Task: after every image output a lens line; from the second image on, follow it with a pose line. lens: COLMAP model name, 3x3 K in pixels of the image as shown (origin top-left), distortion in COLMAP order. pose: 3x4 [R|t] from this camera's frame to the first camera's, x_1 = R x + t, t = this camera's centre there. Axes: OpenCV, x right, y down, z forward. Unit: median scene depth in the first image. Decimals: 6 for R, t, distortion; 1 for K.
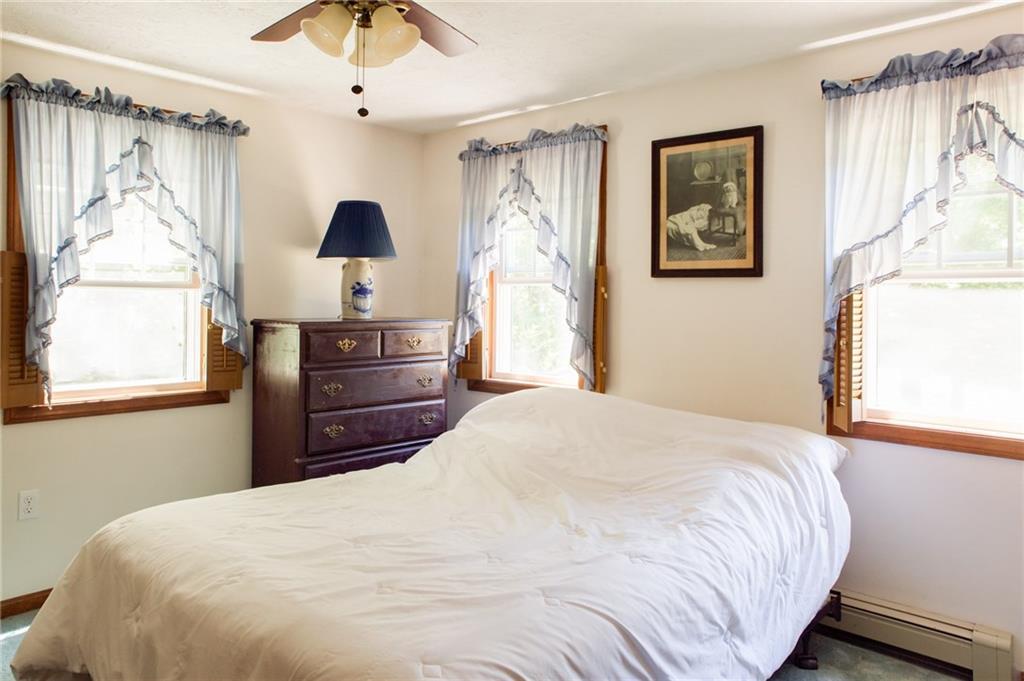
lens RADIAL K [[716.7, 0, 510.8], [0, 716.7, 324.9], [0, 0, 1]] dist [-0.081936, 0.073482]
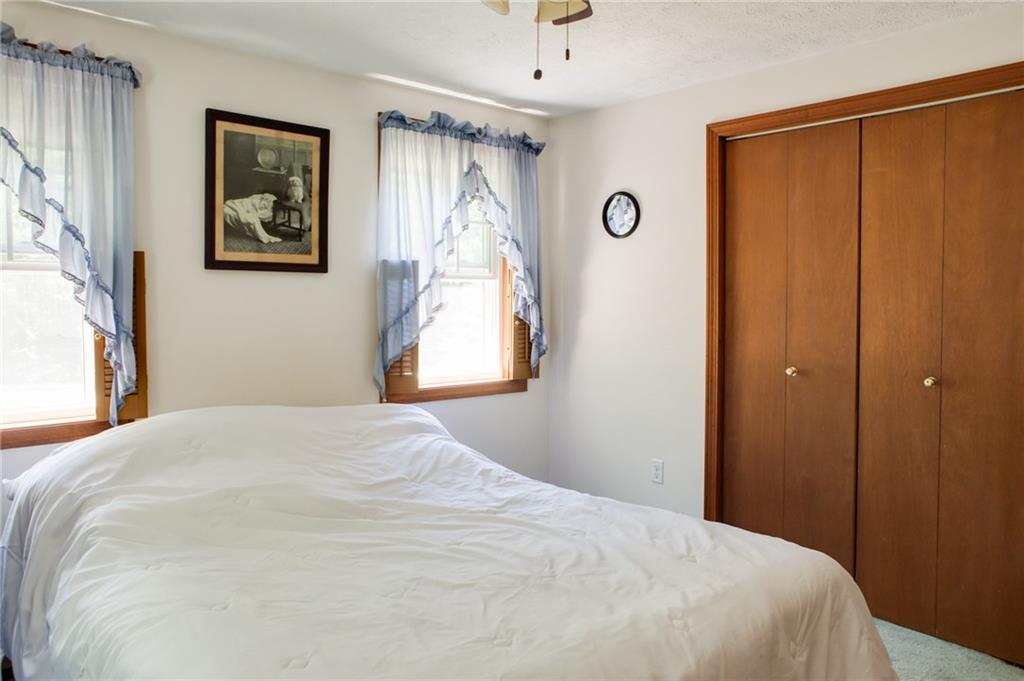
lens RADIAL K [[716.7, 0, 510.8], [0, 716.7, 324.9], [0, 0, 1]] dist [-0.081936, 0.073482]
pose [[0.096273, -0.047819, 0.994206, -0.649356], [0.035250, 0.998383, 0.044606, -0.026981], [-0.994731, 0.030751, 0.097803, 0.599233]]
